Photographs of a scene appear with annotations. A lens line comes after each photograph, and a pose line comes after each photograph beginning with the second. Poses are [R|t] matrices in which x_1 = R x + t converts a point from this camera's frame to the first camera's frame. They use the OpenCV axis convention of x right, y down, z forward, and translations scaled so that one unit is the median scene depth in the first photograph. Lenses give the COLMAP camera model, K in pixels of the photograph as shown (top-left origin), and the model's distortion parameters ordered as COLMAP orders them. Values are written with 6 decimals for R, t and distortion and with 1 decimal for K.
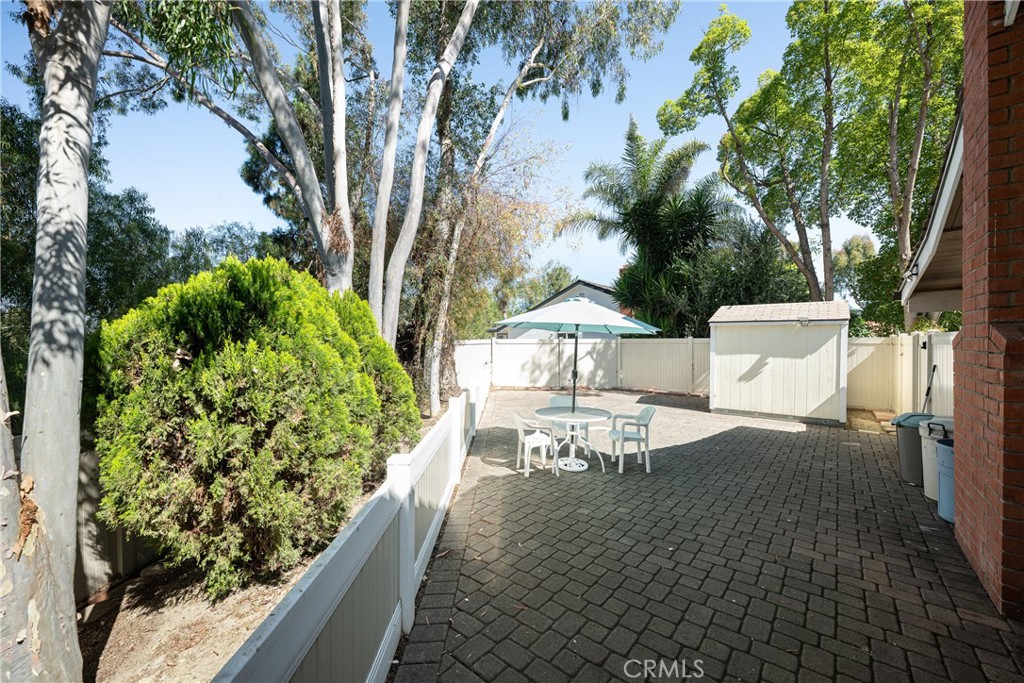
lens RADIAL K [[406.4, 0, 512.0], [0, 406.4, 341.5], [0, 0, 1]] dist [-0.000117, -0.000004]
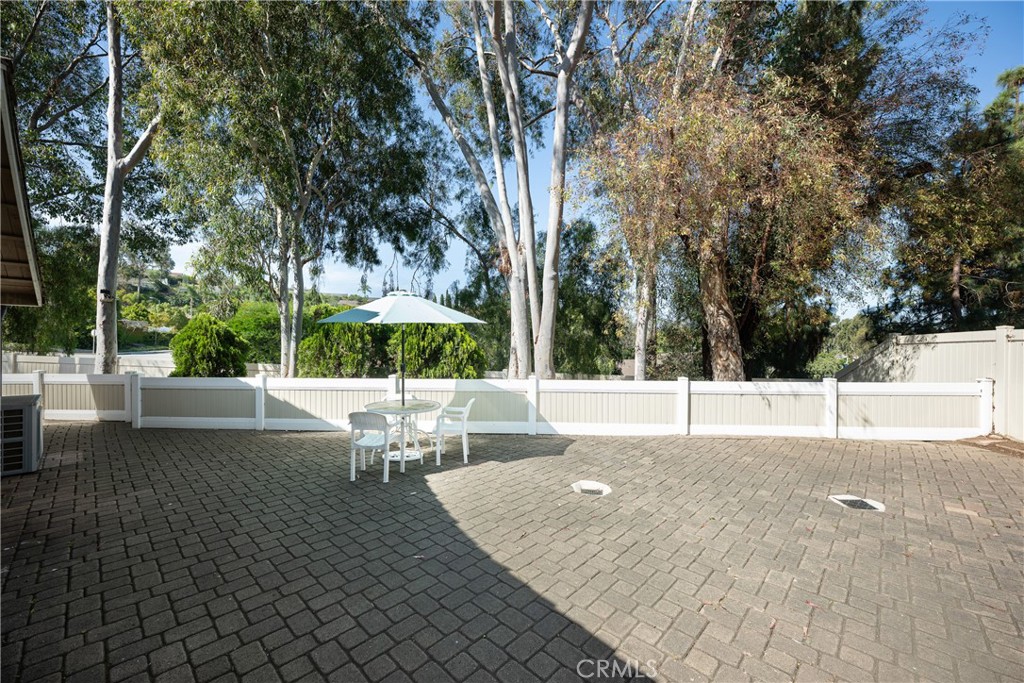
lens RADIAL K [[406.4, 0, 512.0], [0, 406.4, 341.5], [0, 0, 1]] dist [-0.000117, -0.000004]
pose [[-0.080966, -0.003250, -0.996712, 1.485526], [0.000918, 0.999994, -0.003335, 0.024837], [0.996716, -0.001185, -0.080963, 1.763448]]
